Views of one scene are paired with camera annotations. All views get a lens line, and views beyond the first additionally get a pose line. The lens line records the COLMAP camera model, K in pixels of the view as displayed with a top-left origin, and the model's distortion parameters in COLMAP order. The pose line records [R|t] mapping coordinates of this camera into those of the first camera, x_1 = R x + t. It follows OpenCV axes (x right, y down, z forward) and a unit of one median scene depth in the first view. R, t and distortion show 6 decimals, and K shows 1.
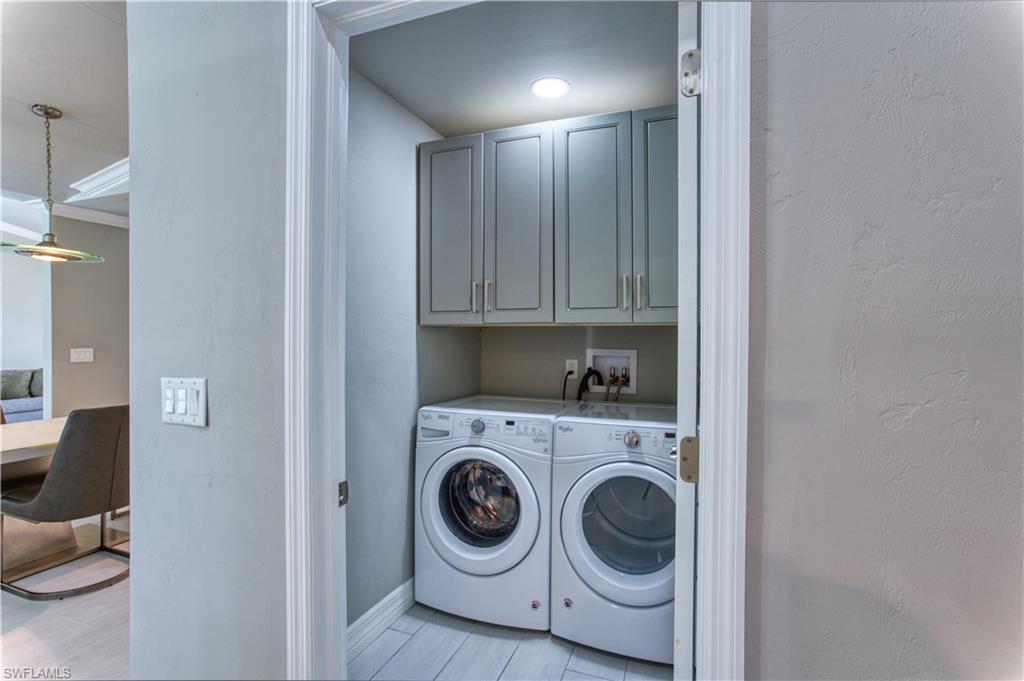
lens RADIAL K [[499.0, 0, 512.0], [0, 499.0, 340.5], [0, 0, 1]] dist [-0.086295, 0.042326]
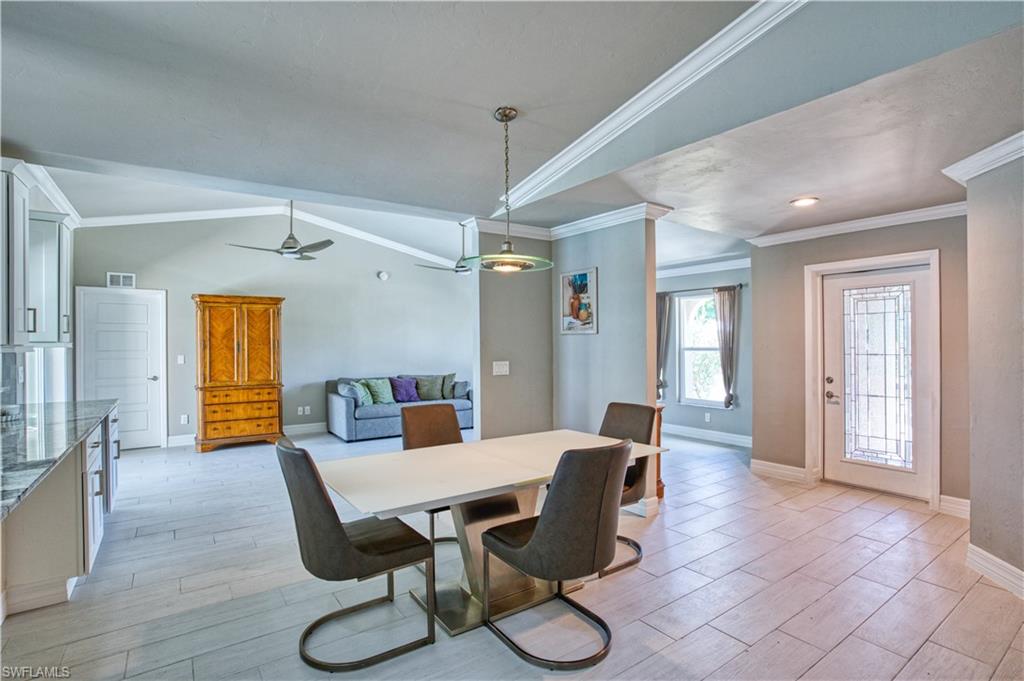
lens RADIAL K [[499.0, 0, 512.0], [0, 499.0, 340.5], [0, 0, 1]] dist [-0.086295, 0.042326]
pose [[0.825926, -0.014506, -0.563592, -0.421277], [0.010808, 0.999893, -0.009898, -0.024396], [0.563675, 0.002084, 0.825994, 0.211483]]
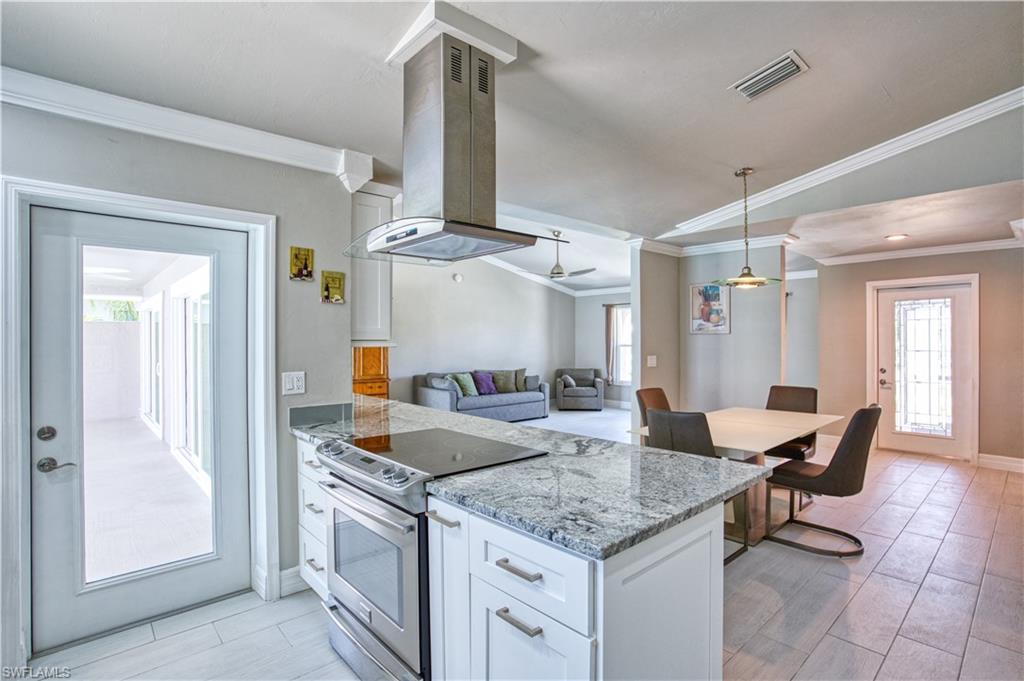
lens RADIAL K [[499.0, 0, 512.0], [0, 499.0, 340.5], [0, 0, 1]] dist [-0.086295, 0.042326]
pose [[0.886904, -0.008803, -0.461871, -0.922277], [0.007113, 0.999960, -0.005400, -0.026931], [0.461900, 0.001504, 0.886931, -0.438021]]
